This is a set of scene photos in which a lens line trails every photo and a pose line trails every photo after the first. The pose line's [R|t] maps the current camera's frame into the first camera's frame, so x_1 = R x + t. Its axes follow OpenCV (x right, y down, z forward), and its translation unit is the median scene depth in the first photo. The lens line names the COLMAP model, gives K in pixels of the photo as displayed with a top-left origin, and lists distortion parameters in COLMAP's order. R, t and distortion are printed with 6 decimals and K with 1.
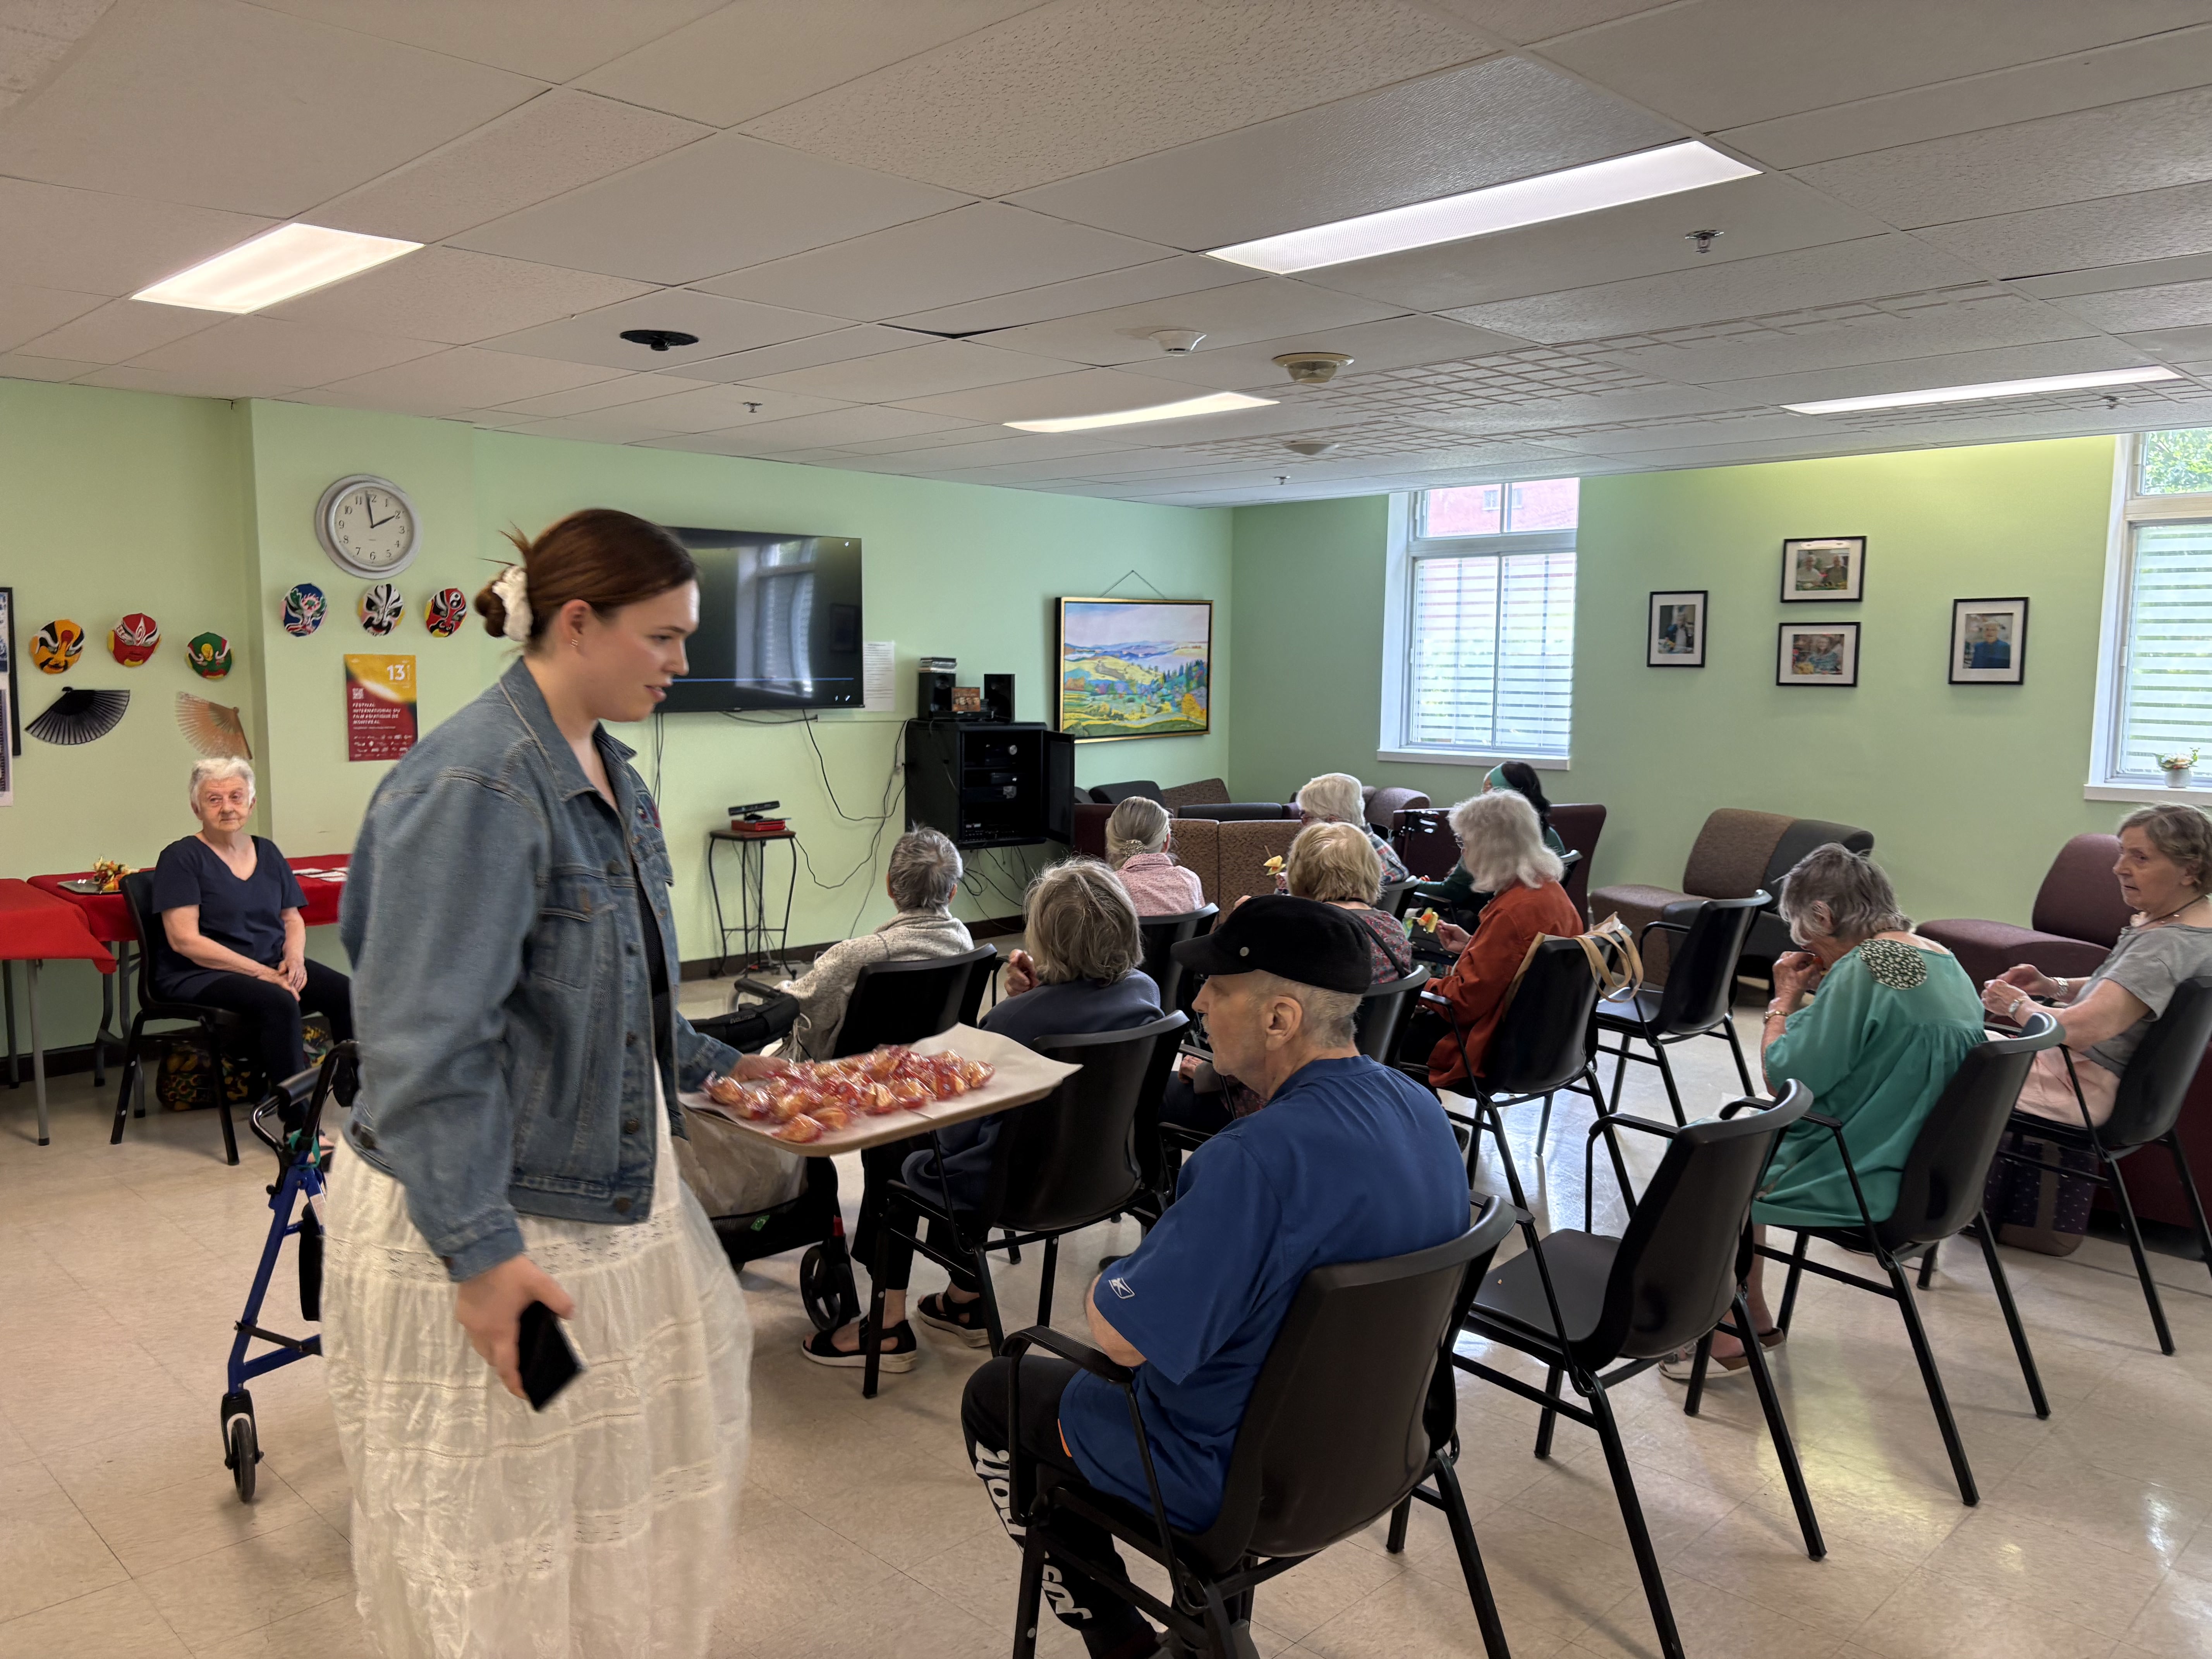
lens RADIAL K [[1690.4, 0, 1123.5], [0, 1690.4, 846.4], [0, 0, 1]] dist [0.046614, -0.029227]
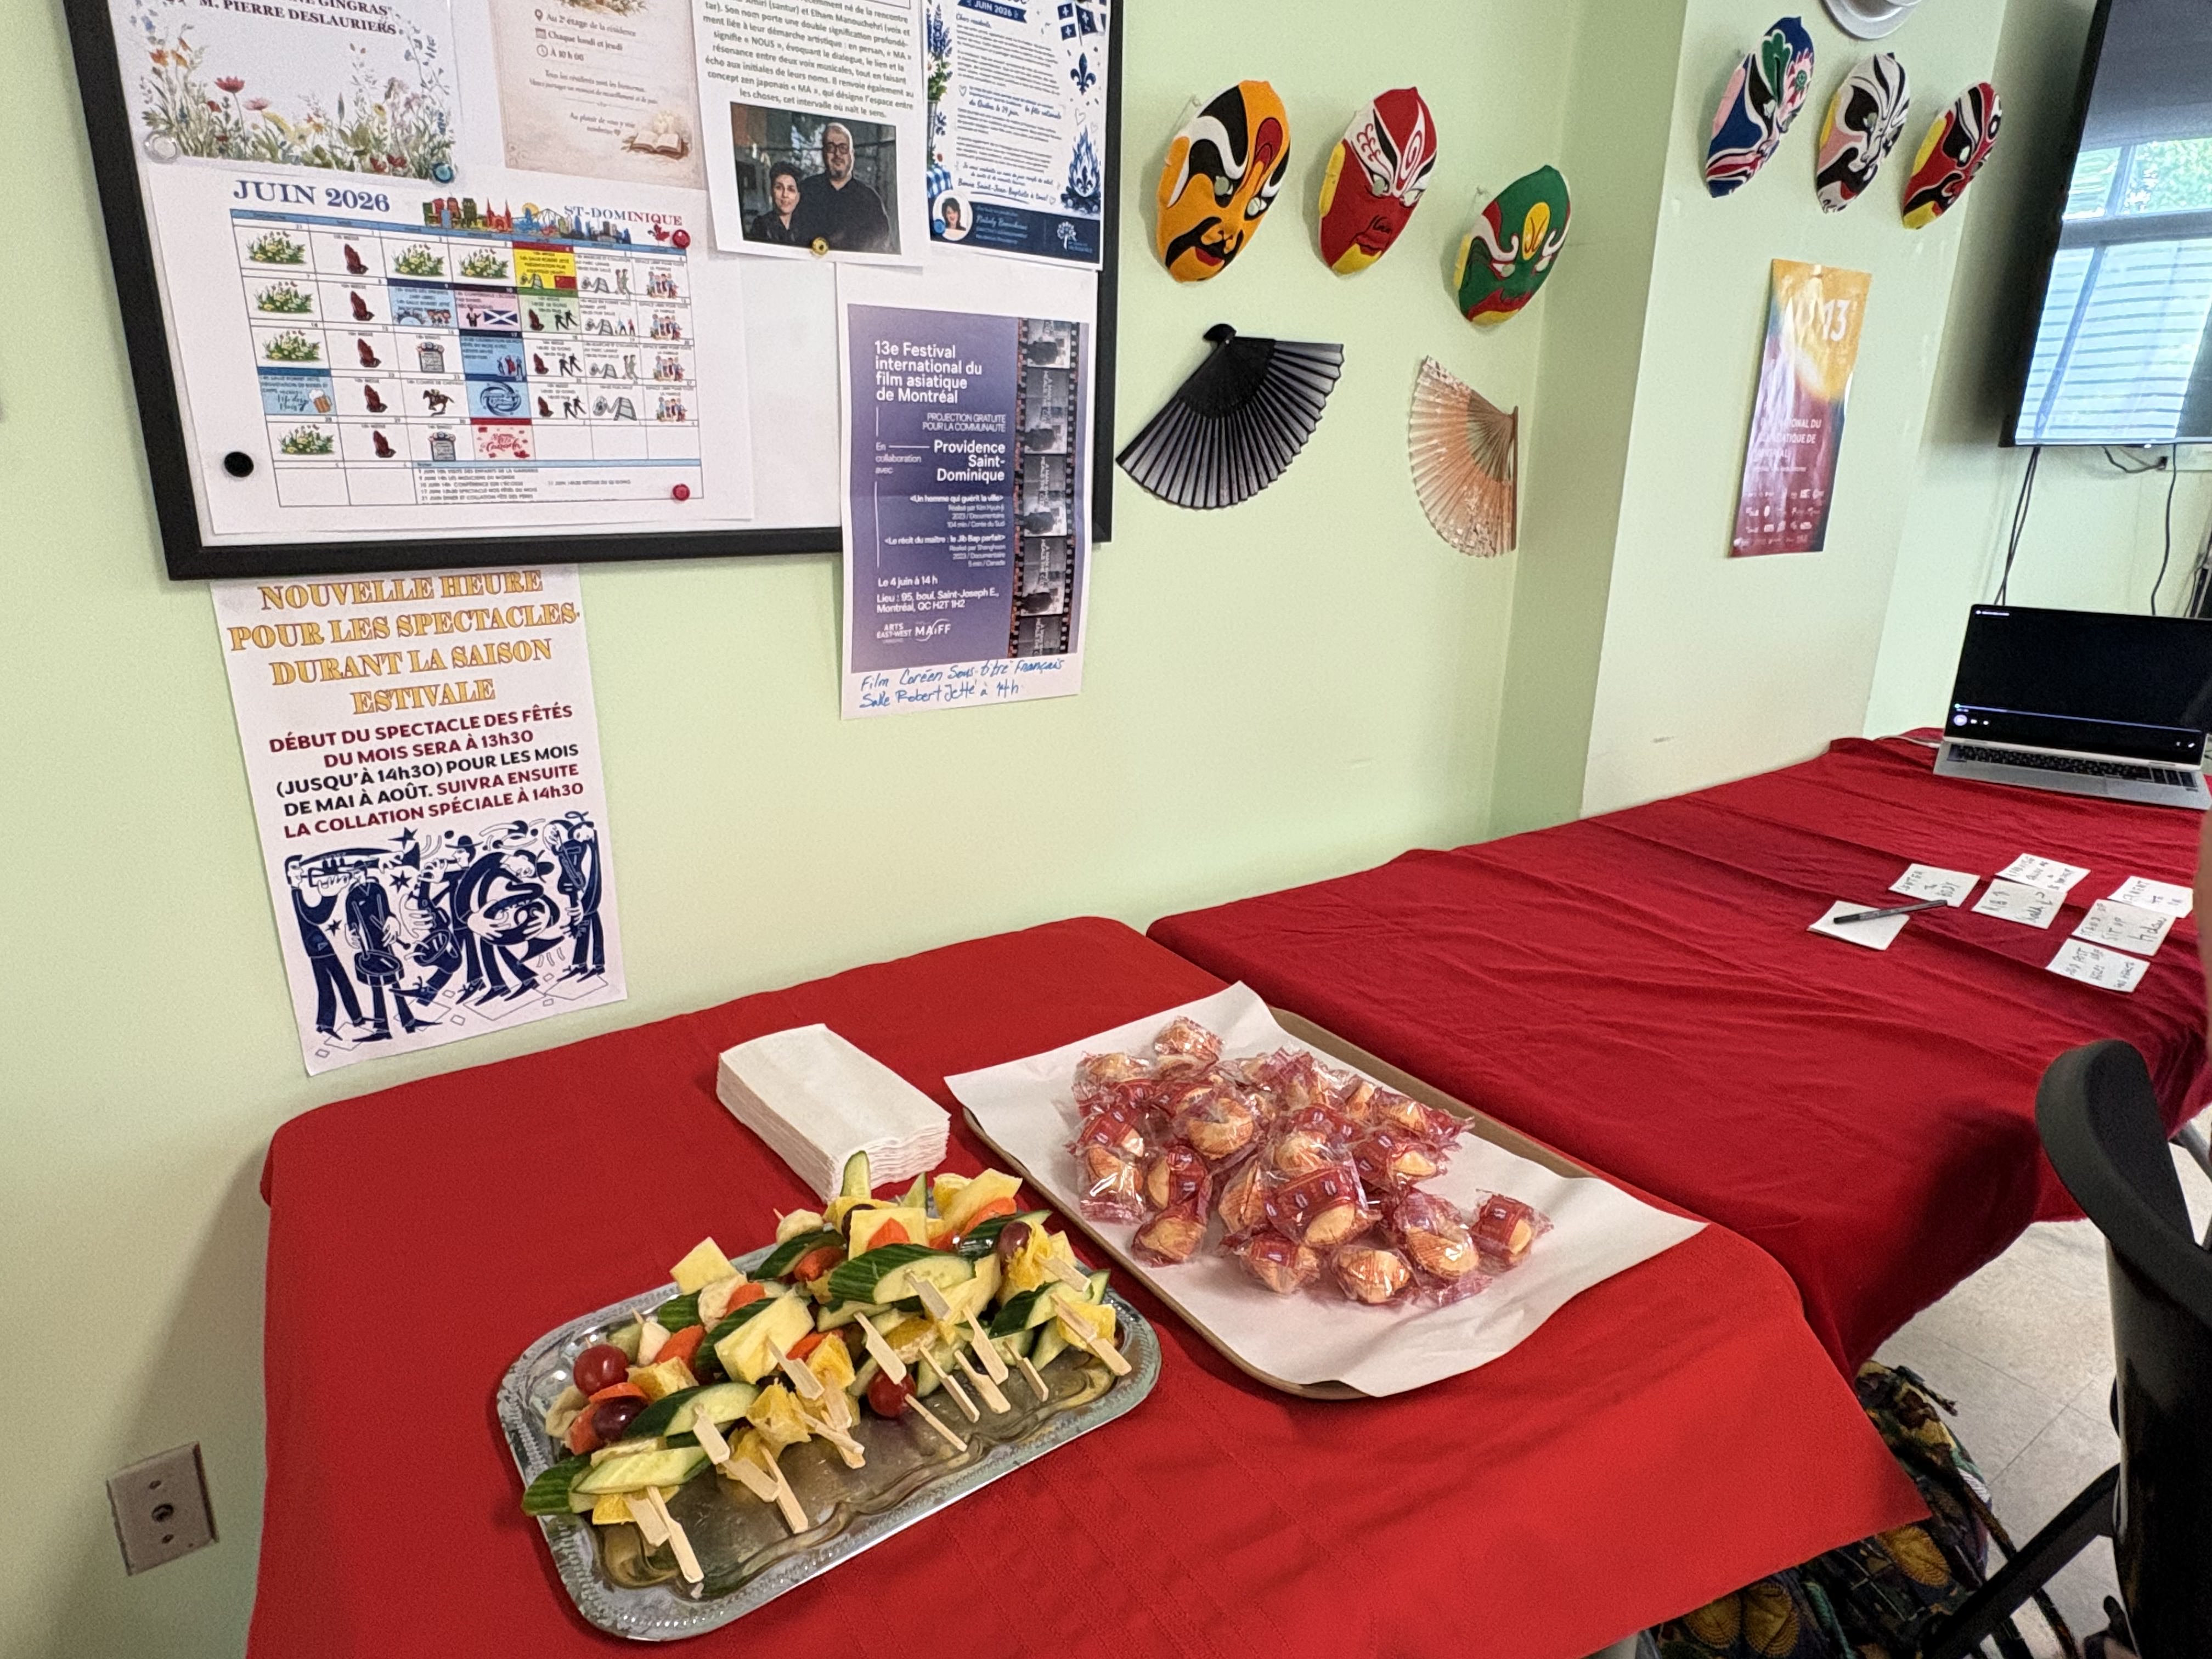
lens RADIAL K [[1317.1, 0, 1102.4], [0, 1317.1, 844.6], [0, 0, 1]] dist [-0.002965, 0.011903]
pose [[0.987076, 0.052537, -0.151398, -0.569423], [-0.022535, 0.980851, 0.193451, -0.042377], [0.158662, -0.187539, 0.969358, 0.703578]]
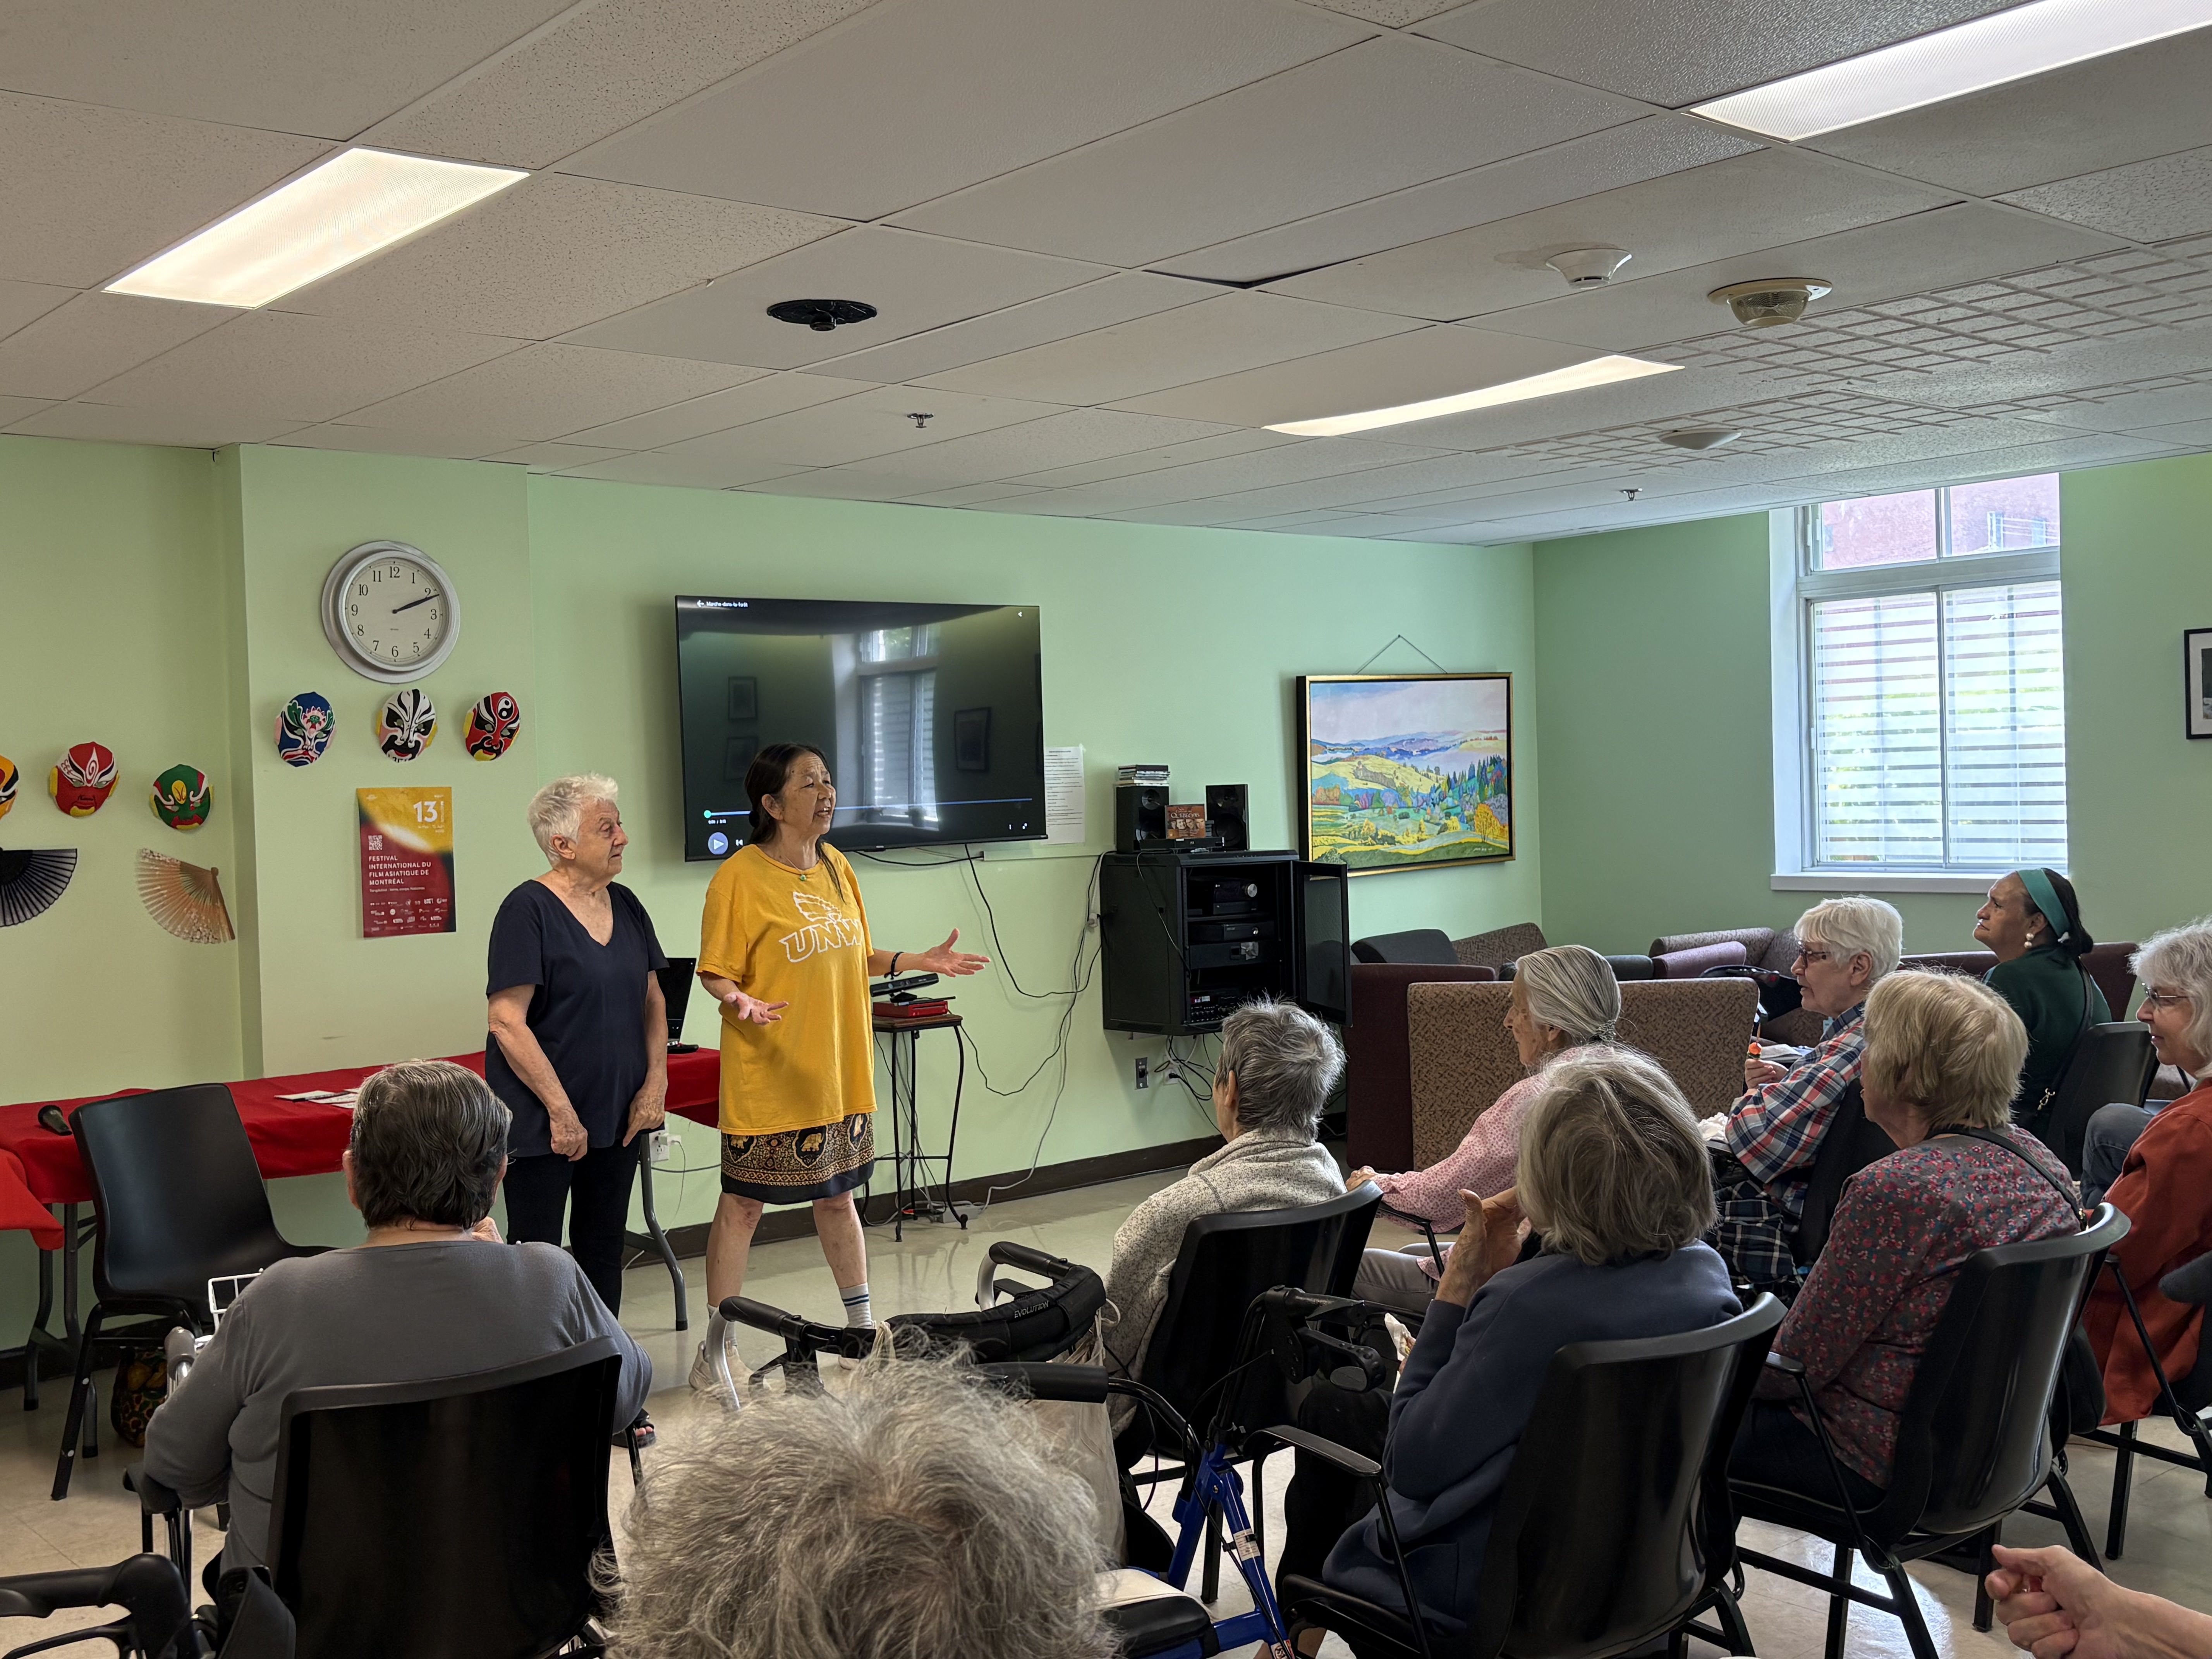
lens RADIAL K [[2243.6, 0, 1098.2], [0, 2243.6, 849.6], [0, 0, 1]] dist [0.042456, 0.000000]
pose [[0.996053, -0.035454, -0.081367, -0.071190], [0.028951, 0.996394, -0.079755, -0.002042], [0.083902, 0.077085, 0.993488, 0.085034]]
